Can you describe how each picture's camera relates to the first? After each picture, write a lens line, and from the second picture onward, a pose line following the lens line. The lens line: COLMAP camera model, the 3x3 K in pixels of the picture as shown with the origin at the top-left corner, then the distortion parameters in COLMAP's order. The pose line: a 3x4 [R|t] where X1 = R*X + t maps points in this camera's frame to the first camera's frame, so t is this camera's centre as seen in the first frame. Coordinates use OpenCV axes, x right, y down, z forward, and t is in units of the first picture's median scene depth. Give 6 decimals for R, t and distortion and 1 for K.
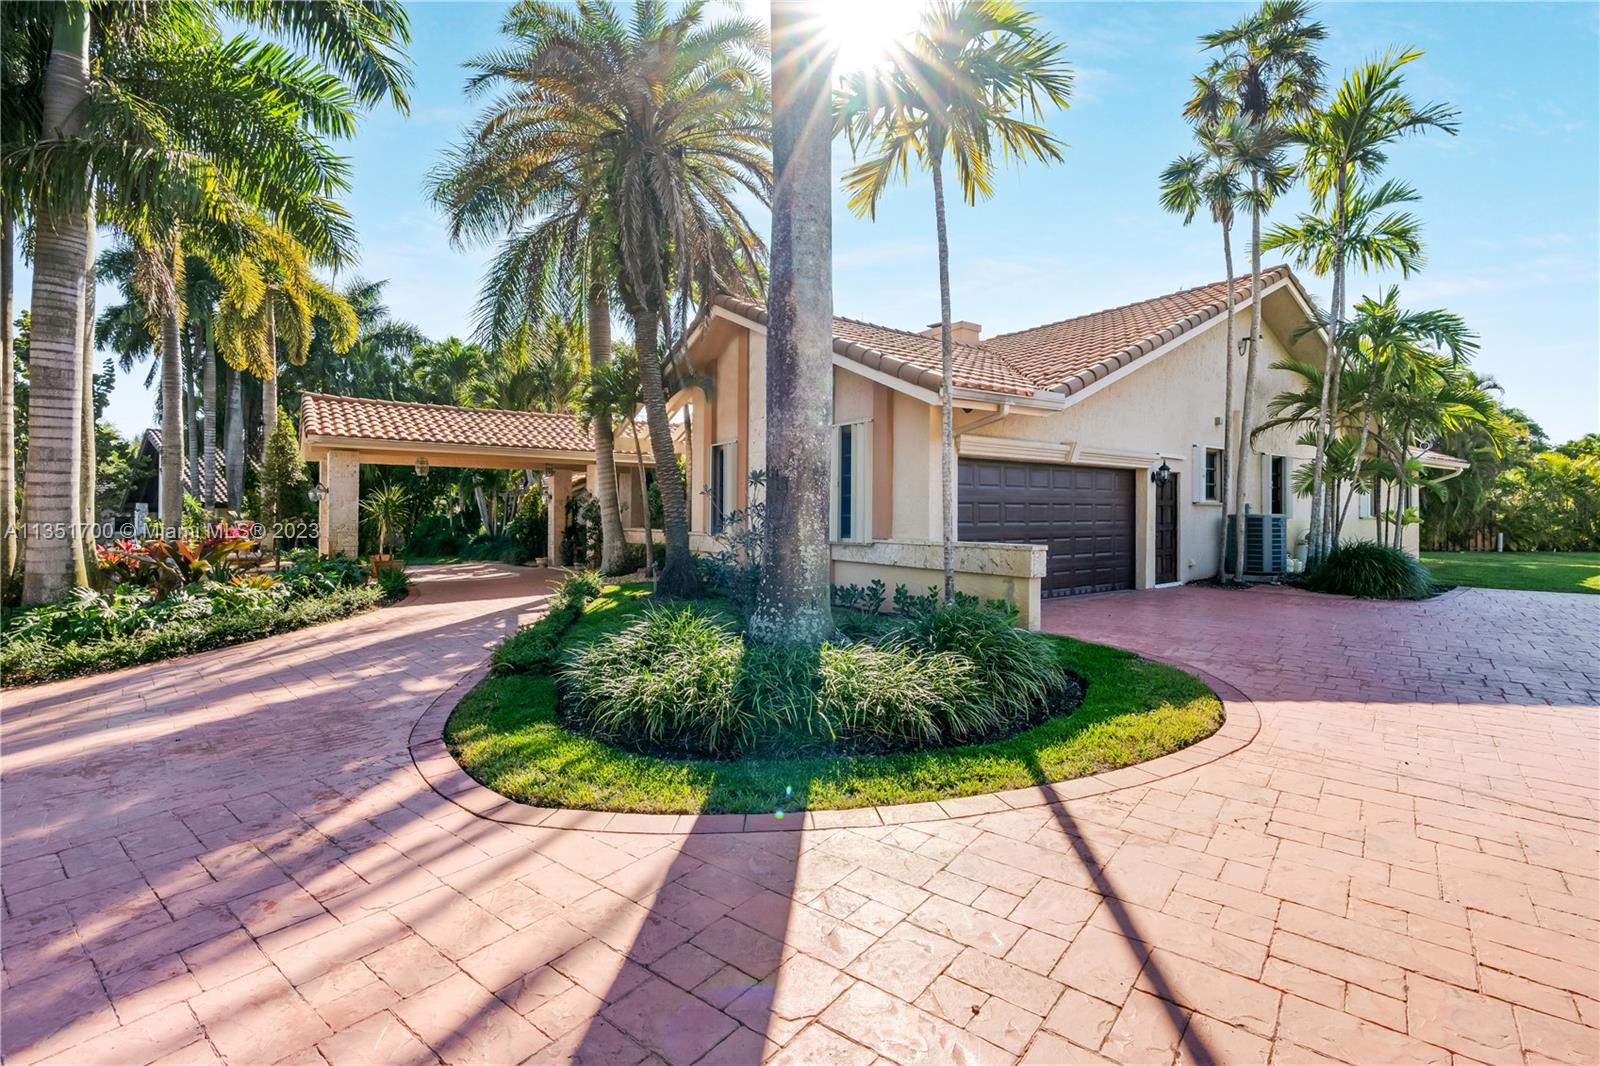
lens RADIAL K [[727.6, 0, 803.0], [0, 727.6, 517.0], [0, 0, 1]] dist [-0.000657, 0.000016]
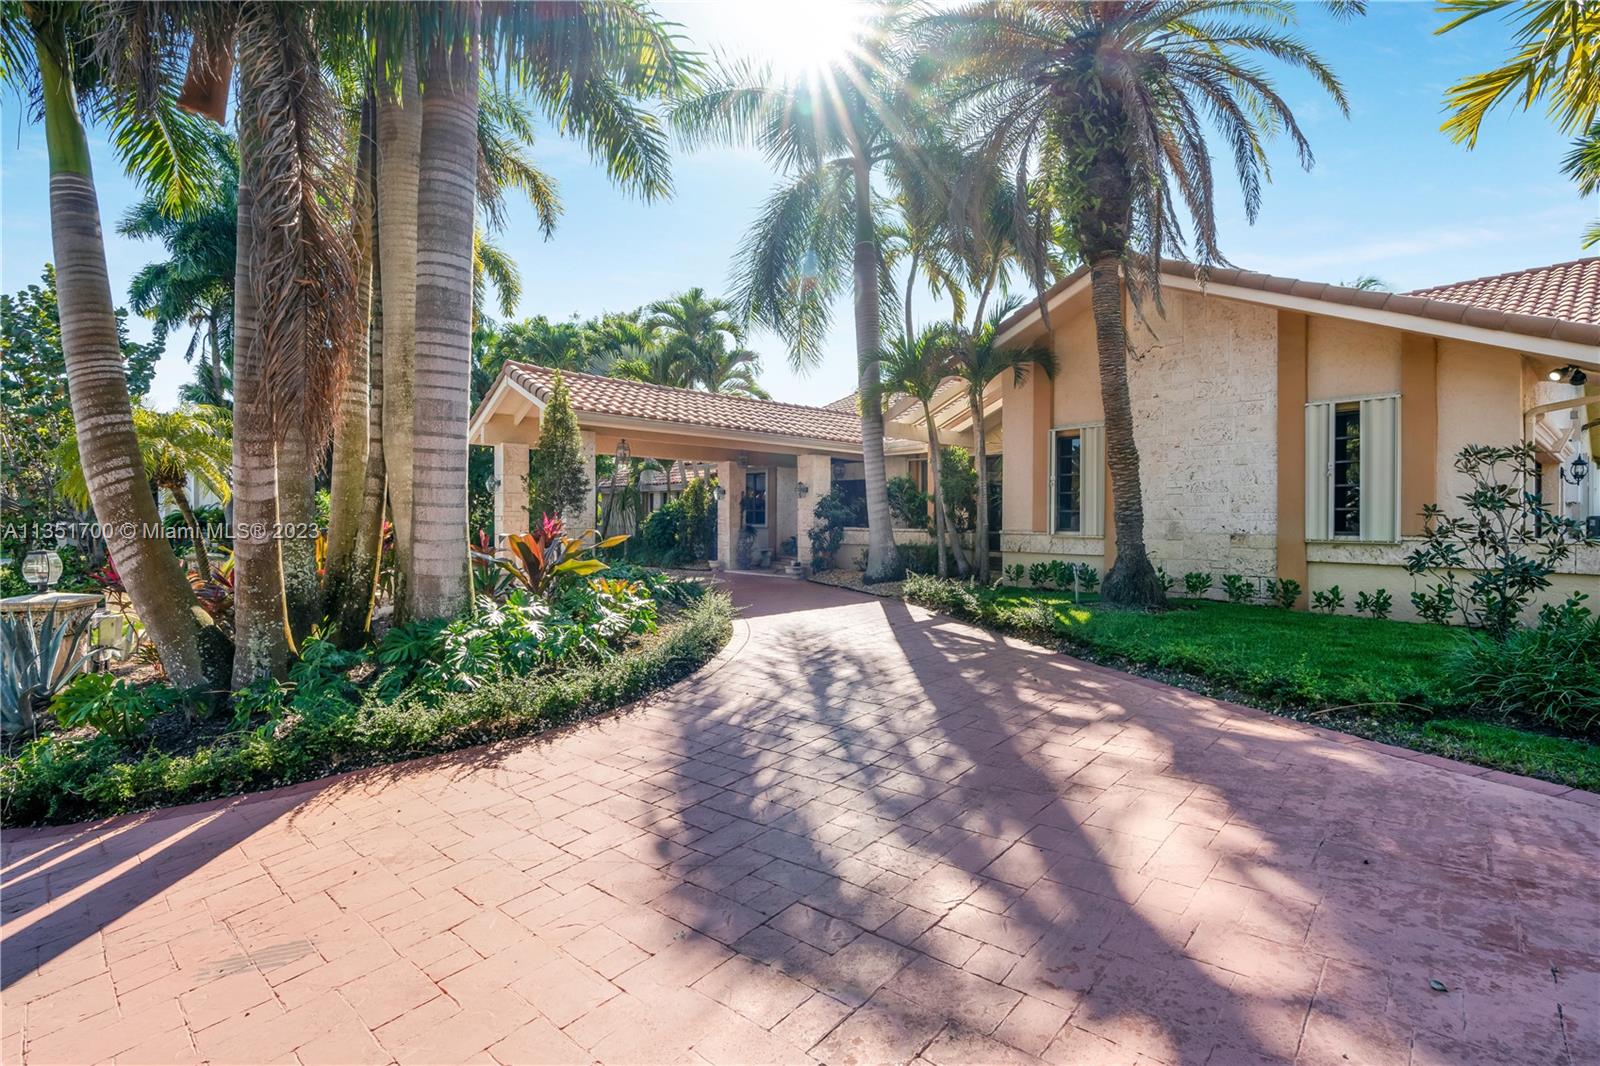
lens RADIAL K [[721.0, 0, 800.0], [0, 721.0, 533.0], [0, 0, 1]] dist [0.001863, 0.000265]
pose [[0.996554, 0.005678, 0.082750, -0.653721], [-0.006742, 0.999898, 0.012579, 0.020564], [-0.082670, -0.013093, 0.996491, 0.225370]]
